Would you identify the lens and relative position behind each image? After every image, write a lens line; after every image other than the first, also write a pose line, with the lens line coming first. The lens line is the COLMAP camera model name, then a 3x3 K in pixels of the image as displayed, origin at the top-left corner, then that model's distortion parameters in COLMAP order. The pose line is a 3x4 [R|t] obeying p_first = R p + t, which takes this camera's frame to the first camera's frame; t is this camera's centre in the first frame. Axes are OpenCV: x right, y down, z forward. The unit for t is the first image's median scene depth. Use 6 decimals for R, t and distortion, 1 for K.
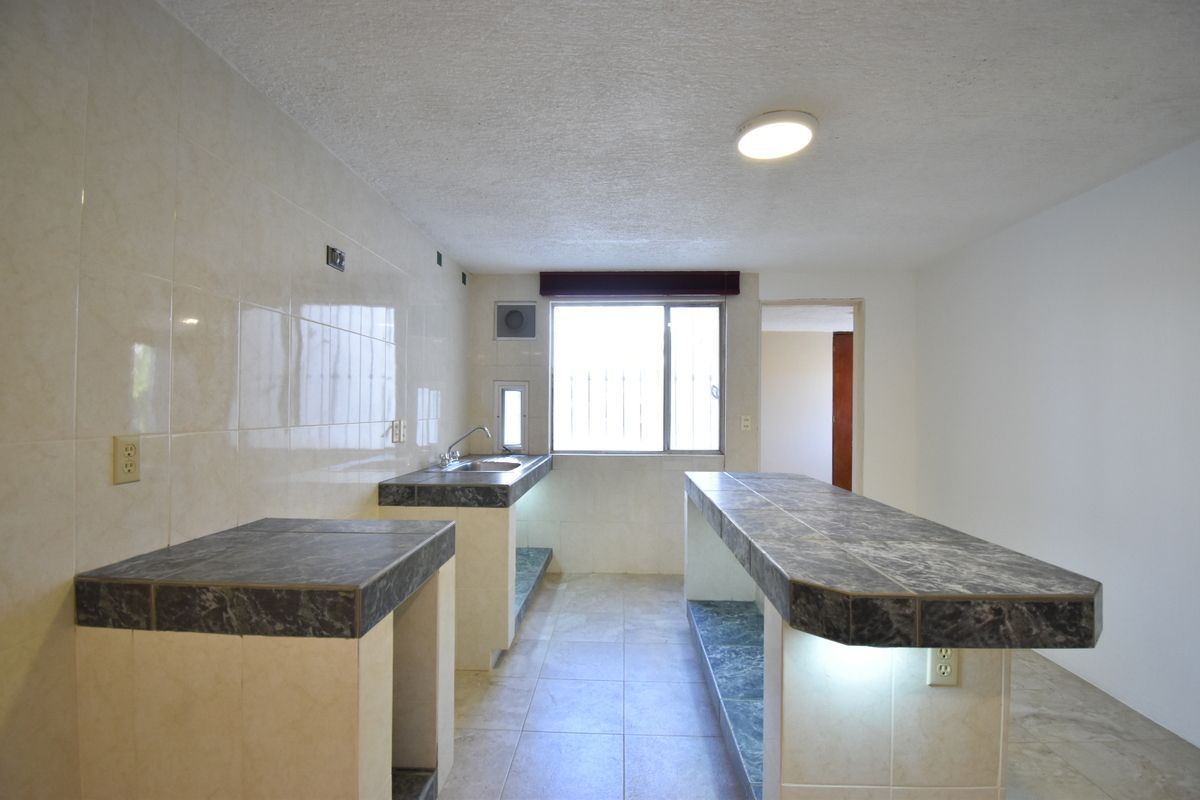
lens RADIAL K [[529.7, 0, 600.5], [0, 529.7, 402.5], [0, 0, 1]] dist [0.008587, -0.018920]
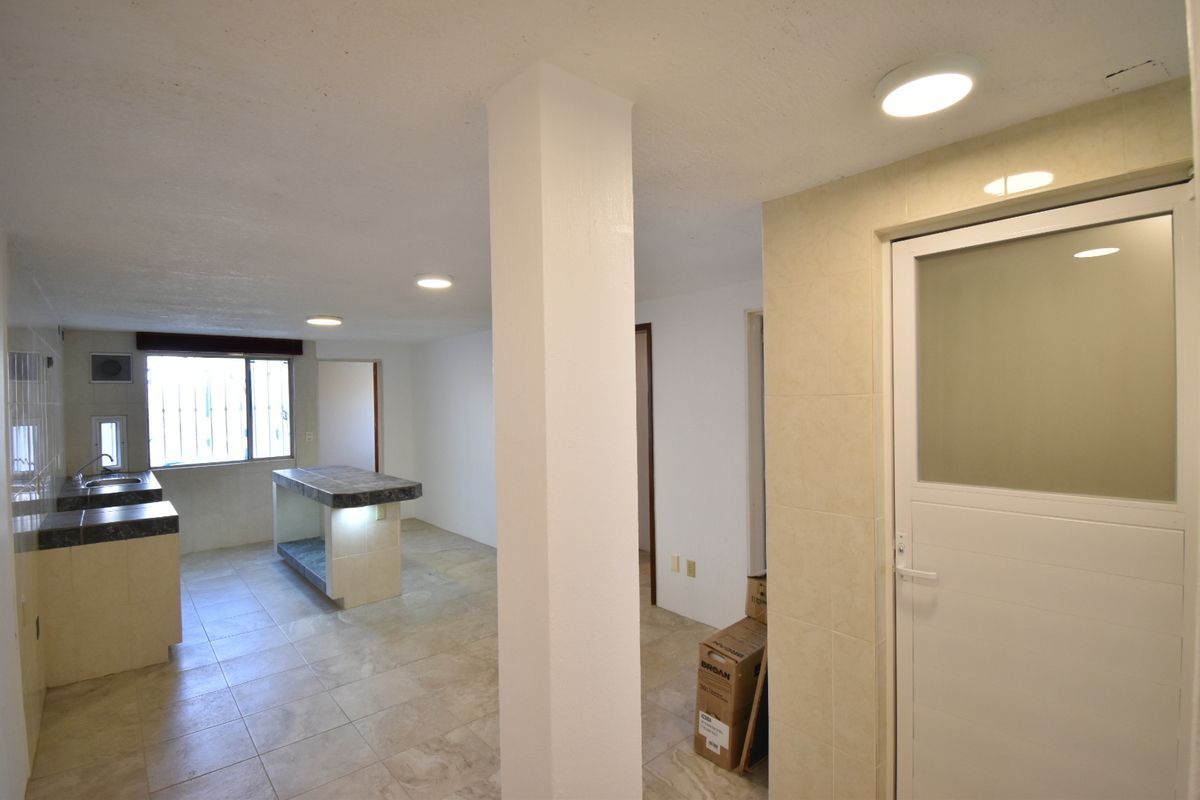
lens RADIAL K [[564.0, 0, 610.4], [0, 564.0, 401.0], [0, 0, 1]] dist [-0.012457, -0.003864]
pose [[0.710920, -0.023584, 0.702877, -0.401264], [0.014173, 0.999715, 0.019209, -0.134848], [-0.703130, -0.003694, 0.711052, -1.259125]]
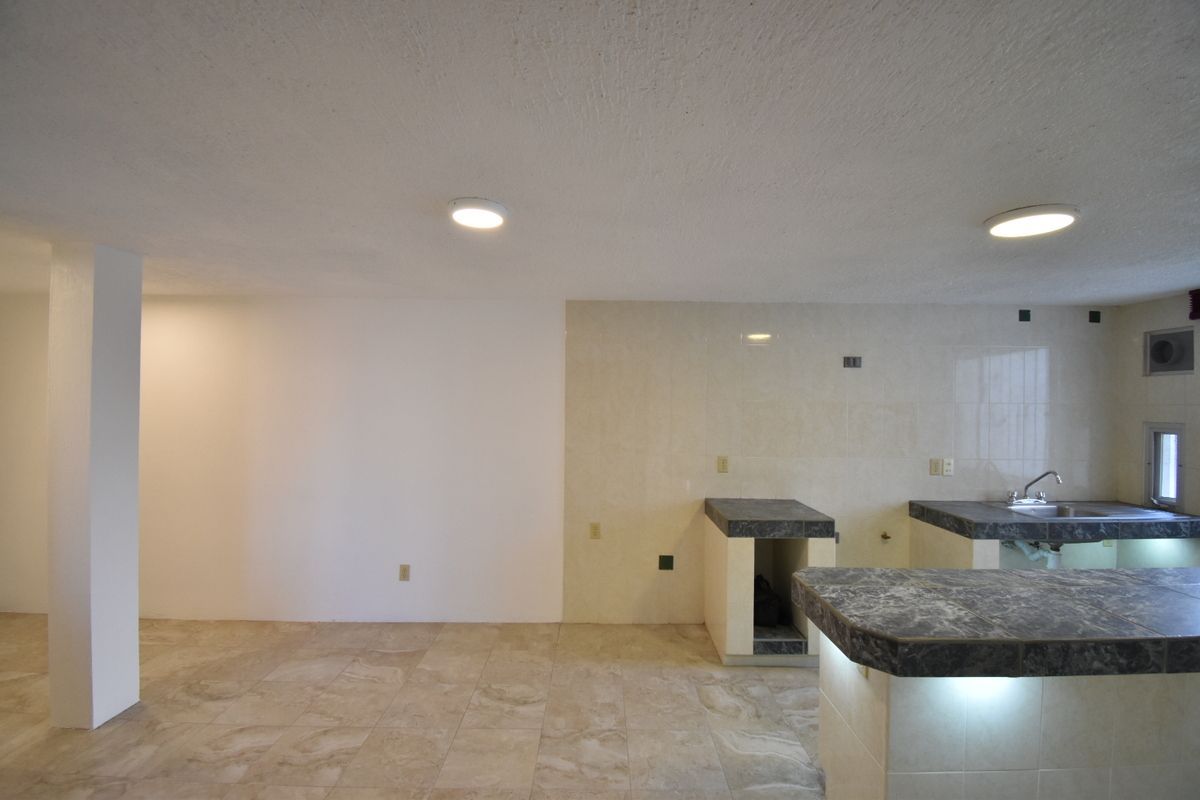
lens RADIAL K [[529.7, 0, 600.0], [0, 529.7, 399.6], [0, 0, 1]] dist [0.008587, -0.018920]
pose [[0.042404, -0.013763, -0.999006, 1.010402], [-0.000708, 0.999904, -0.013806, -0.105957], [0.999100, 0.001293, 0.042390, 0.089637]]
